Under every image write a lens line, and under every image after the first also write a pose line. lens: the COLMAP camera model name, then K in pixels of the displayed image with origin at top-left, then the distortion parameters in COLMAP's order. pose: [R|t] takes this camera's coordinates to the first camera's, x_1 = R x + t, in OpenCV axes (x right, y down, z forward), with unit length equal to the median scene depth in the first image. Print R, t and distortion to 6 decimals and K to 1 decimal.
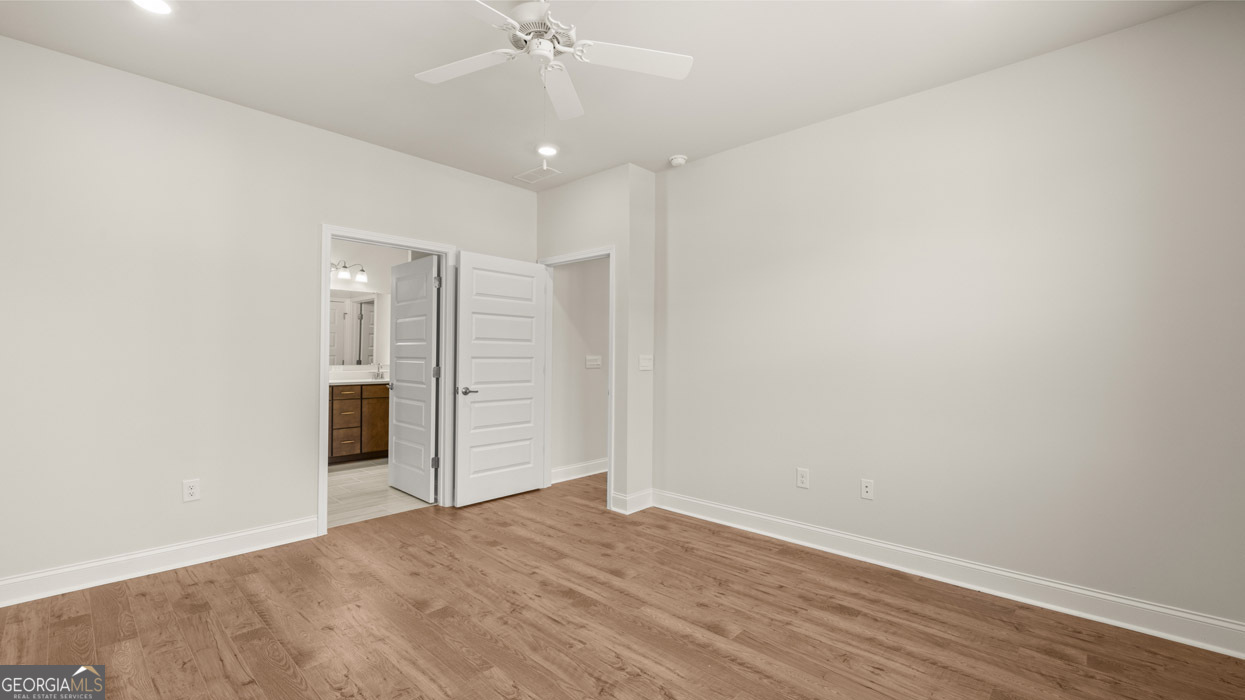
lens RADIAL K [[521.6, 0, 622.4], [0, 521.6, 363.0], [0, 0, 1]] dist [-0.004469, -0.000288]
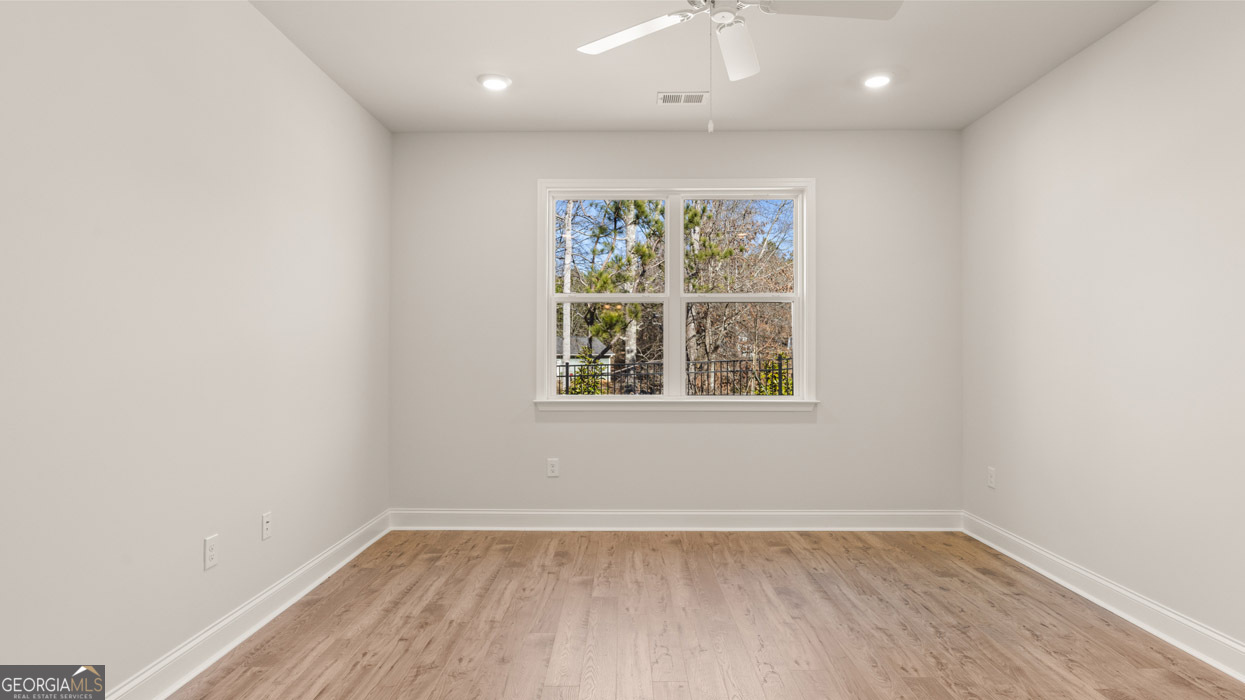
lens RADIAL K [[684.8, 0, 622.2], [0, 684.8, 341.2], [0, 0, 1]] dist [-0.006601, 0.000715]
pose [[-0.688953, 0.004798, 0.724790, -0.832293], [-0.000528, 0.999975, -0.007121, -0.025499], [-0.724806, -0.005289, -0.688933, 1.788639]]
